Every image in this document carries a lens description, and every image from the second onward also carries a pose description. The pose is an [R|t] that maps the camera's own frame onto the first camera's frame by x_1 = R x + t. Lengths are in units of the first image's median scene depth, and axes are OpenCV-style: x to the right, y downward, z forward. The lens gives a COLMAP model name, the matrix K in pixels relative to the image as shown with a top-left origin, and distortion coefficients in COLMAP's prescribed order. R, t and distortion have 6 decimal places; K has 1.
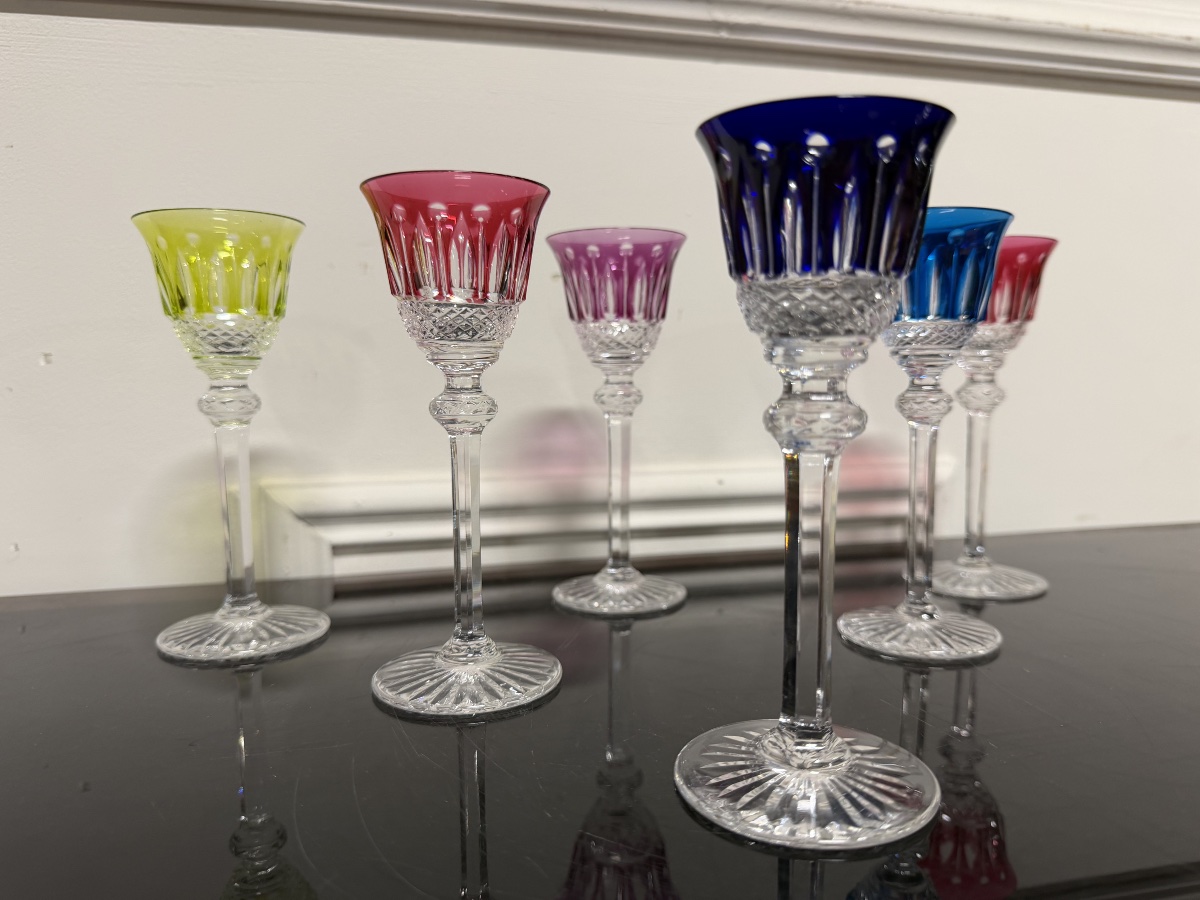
lens RADIAL K [[862.1, 0, 587.6], [0, 862.1, 451.1], [0, 0, 1]] dist [0.017697, -0.031505]
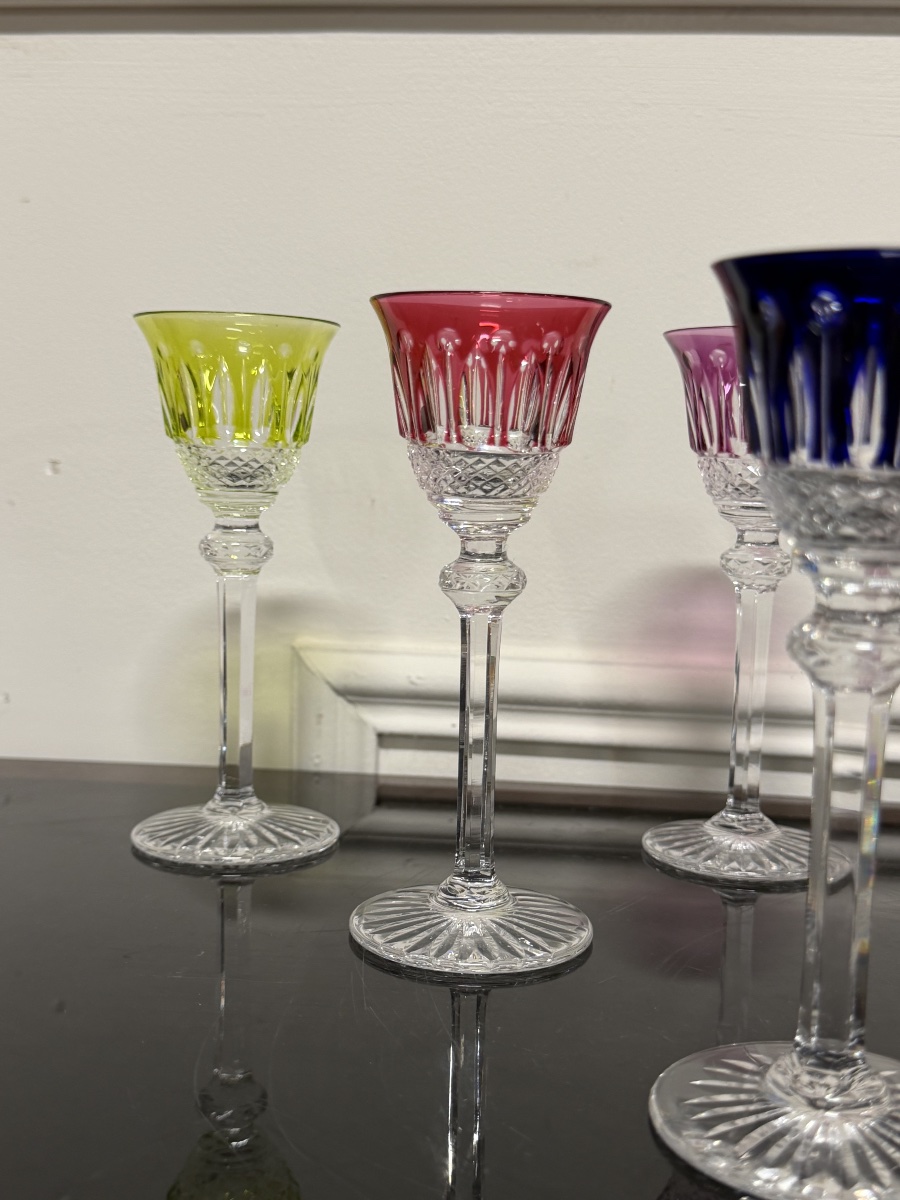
lens RADIAL K [[1447.9, 0, 454.1], [0, 1447.9, 606.3], [0, 0, 1]] dist [0.115804, 0.000000]
pose [[0.943831, 0.075143, -0.321770, 0.212568], [-0.069542, 0.997161, 0.028883, -0.053359], [0.323027, -0.004884, 0.946377, -0.205877]]
